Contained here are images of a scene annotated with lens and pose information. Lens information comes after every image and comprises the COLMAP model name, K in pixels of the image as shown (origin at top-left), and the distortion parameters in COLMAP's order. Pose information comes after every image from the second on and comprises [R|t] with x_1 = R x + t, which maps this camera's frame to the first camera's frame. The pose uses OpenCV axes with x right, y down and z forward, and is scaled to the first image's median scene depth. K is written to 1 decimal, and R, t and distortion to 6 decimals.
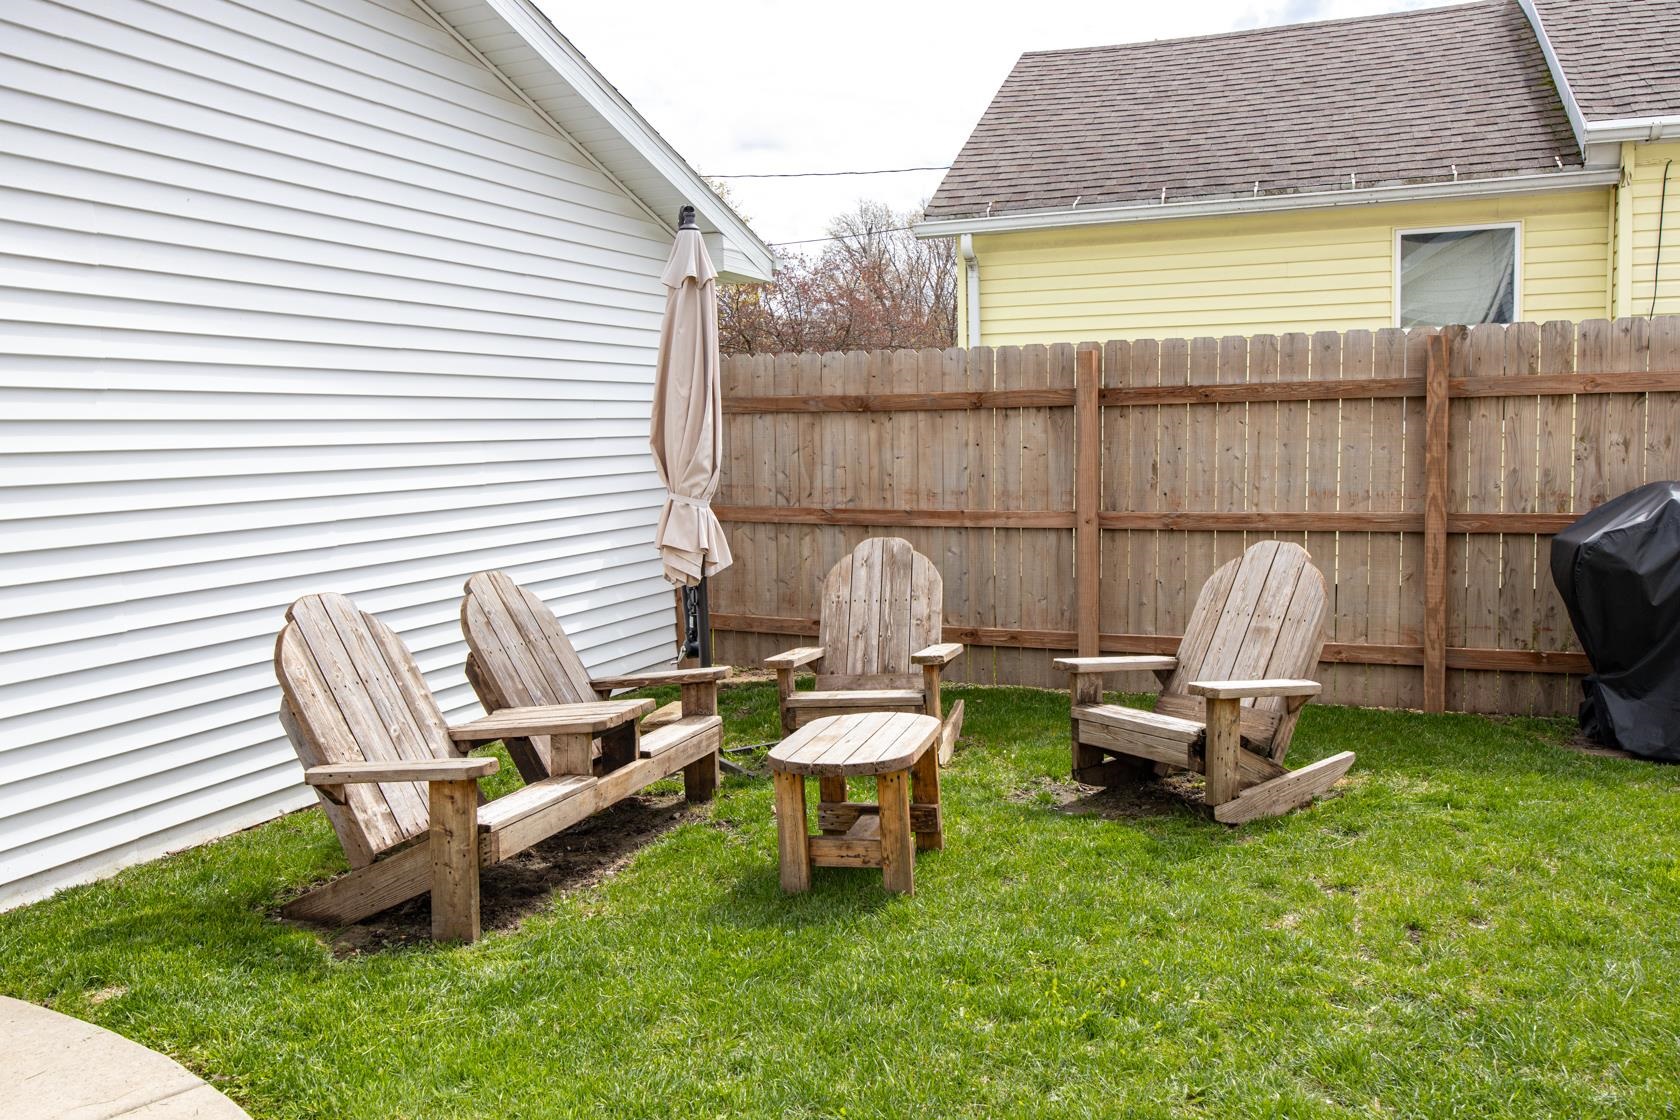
lens RADIAL K [[1326.9, 0, 840.0], [0, 1326.9, 560.0], [0, 0, 1]] dist [-0.000186, -0.002295]
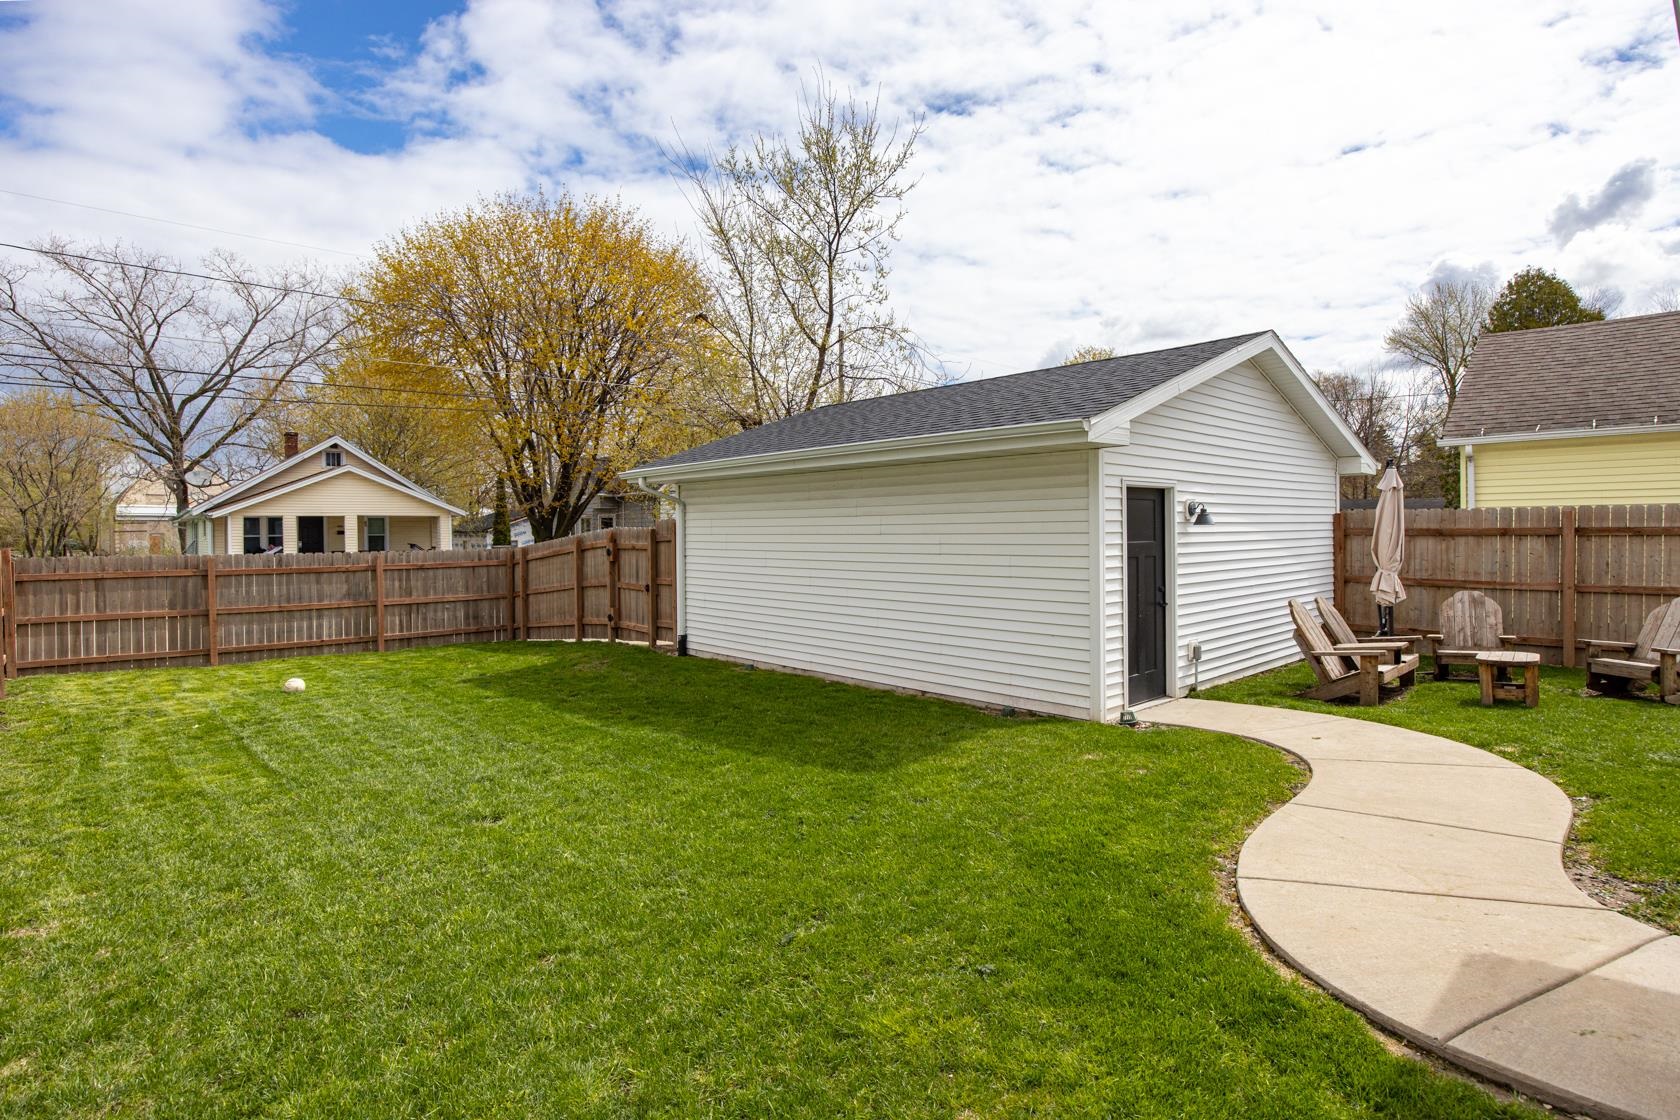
lens RADIAL K [[834.4, 0, 840.0], [0, 834.4, 560.0], [0, 0, 1]] dist [-0.019790, -0.000834]
pose [[0.902935, 0.023551, -0.429132, -0.318175], [-0.048735, 0.997668, -0.047790, 0.048444], [0.427005, 0.064065, 0.901977, -0.737760]]
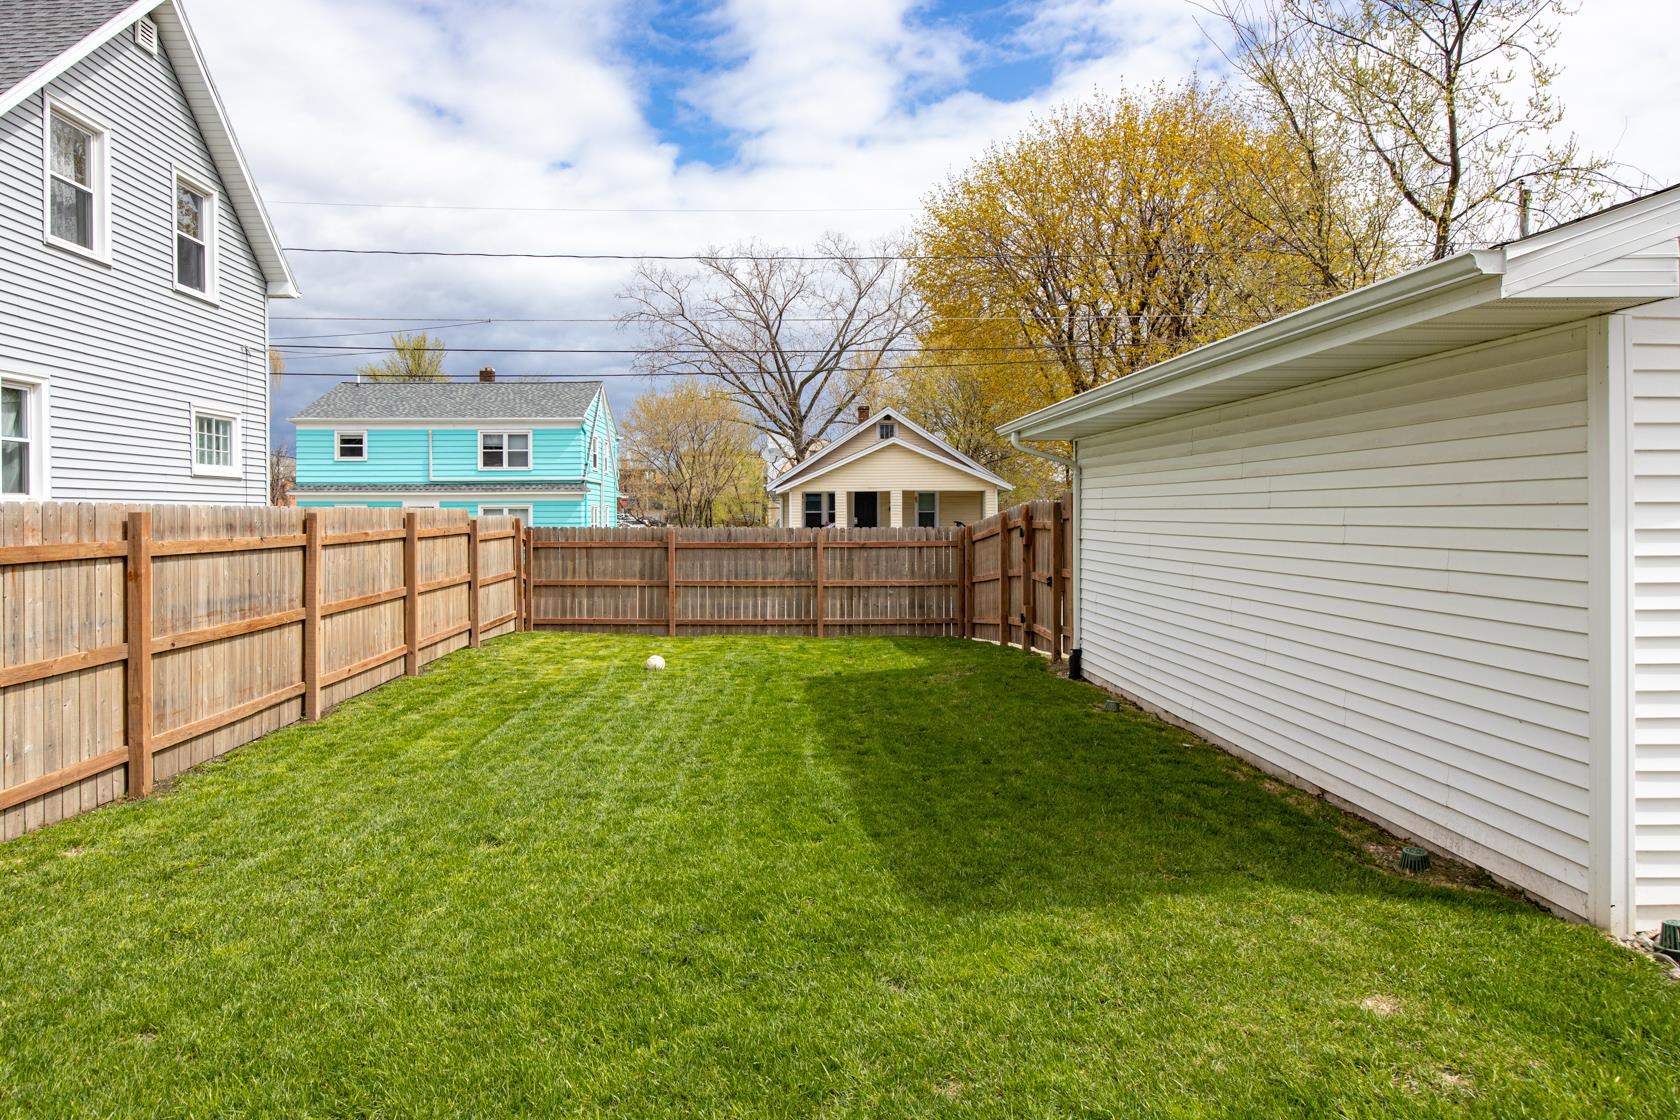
lens RADIAL K [[1009.4, 0, 811.9], [0, 1009.4, 524.4], [0, 0, 1]] dist [0.001917, -0.001759]
pose [[0.387527, 0.025391, -0.921509, -0.254102], [-0.094807, 0.995418, -0.012442, 0.034822], [0.916970, 0.092187, 0.388158, -0.580780]]
